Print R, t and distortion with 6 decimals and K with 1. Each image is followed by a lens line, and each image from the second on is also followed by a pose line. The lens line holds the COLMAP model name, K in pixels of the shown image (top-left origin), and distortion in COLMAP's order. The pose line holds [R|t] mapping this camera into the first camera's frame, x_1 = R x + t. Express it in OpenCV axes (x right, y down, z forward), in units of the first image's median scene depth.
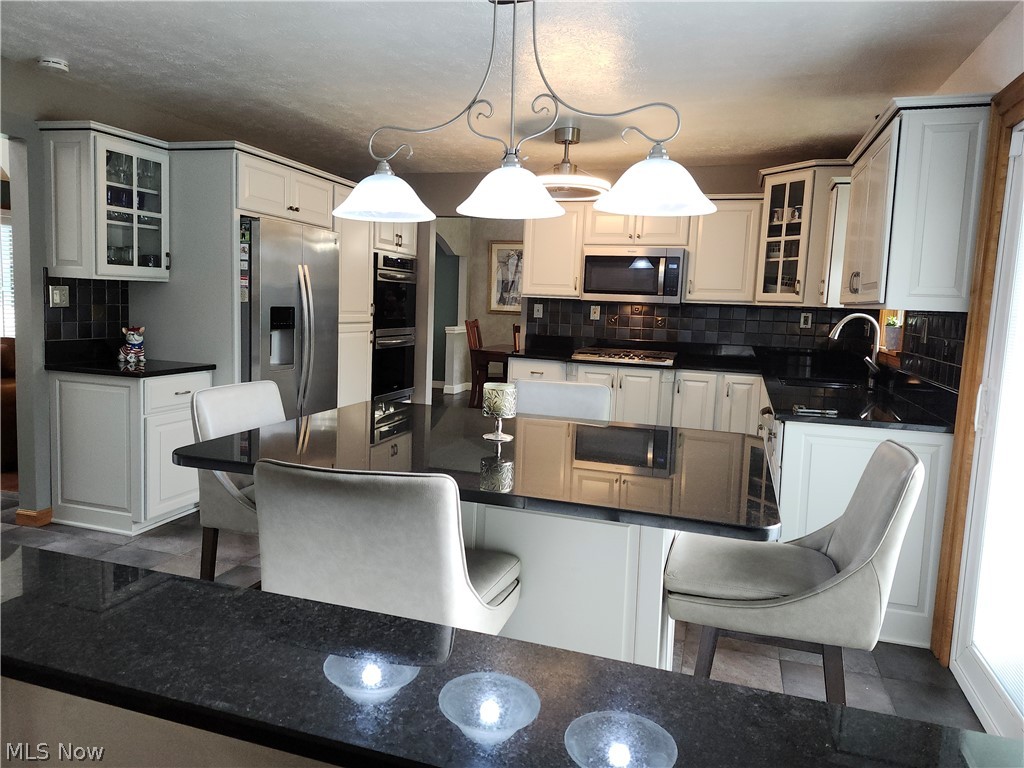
lens RADIAL K [[710.4, 0, 504.0], [0, 710.4, 379.1], [0, 0, 1]] dist [0.136570, -0.184639]
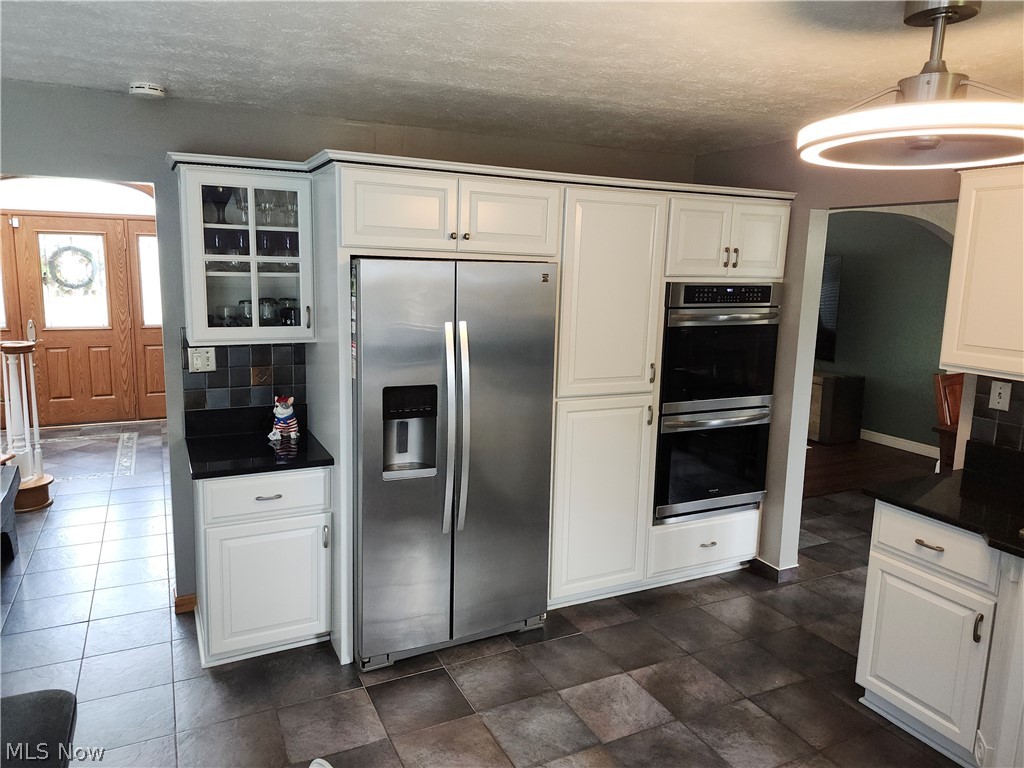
lens RADIAL K [[710.4, 0, 504.0], [0, 710.4, 379.1], [0, 0, 1]] dist [0.136570, -0.184639]
pose [[0.694158, 0.092610, -0.713841, 0.217679], [-0.078079, 0.995525, 0.053228, -0.142368], [0.715576, 0.018787, 0.698282, 0.570203]]
